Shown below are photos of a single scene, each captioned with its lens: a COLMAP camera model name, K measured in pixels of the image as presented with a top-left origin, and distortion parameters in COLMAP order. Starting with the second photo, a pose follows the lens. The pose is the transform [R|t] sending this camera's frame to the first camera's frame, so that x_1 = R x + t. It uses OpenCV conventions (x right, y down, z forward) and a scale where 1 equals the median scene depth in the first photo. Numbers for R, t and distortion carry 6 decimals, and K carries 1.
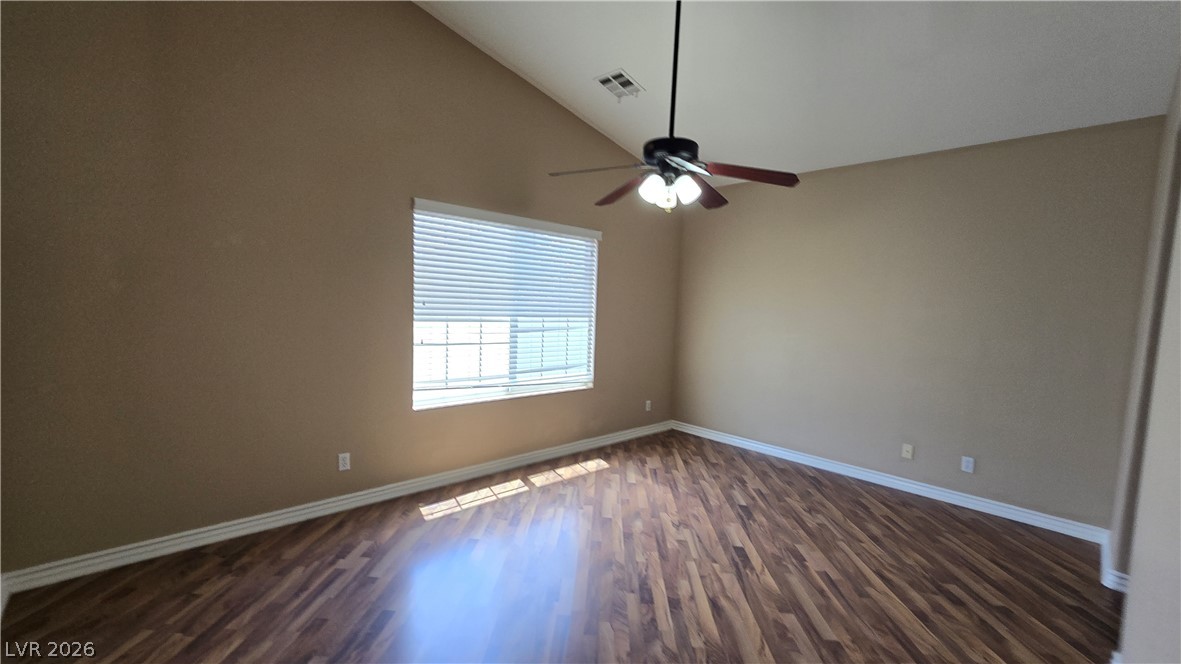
lens RADIAL K [[482.2, 0, 591.8], [0, 482.2, 337.3], [0, 0, 1]] dist [-0.000633, -0.000048]
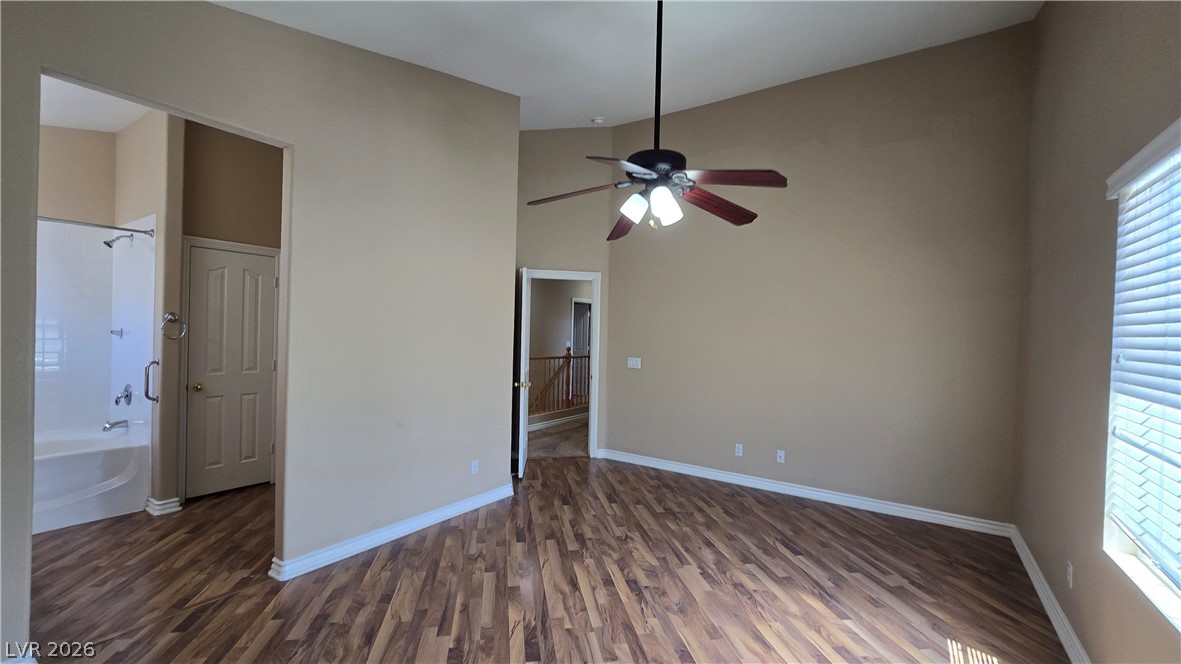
lens RADIAL K [[482.2, 0, 591.8], [0, 482.2, 337.3], [0, 0, 1]] dist [-0.000633, -0.000048]
pose [[-0.973215, -0.066787, -0.219980, 0.460485], [-0.085820, 0.993243, 0.078122, -0.114087], [0.213276, 0.094908, -0.972371, 1.881124]]
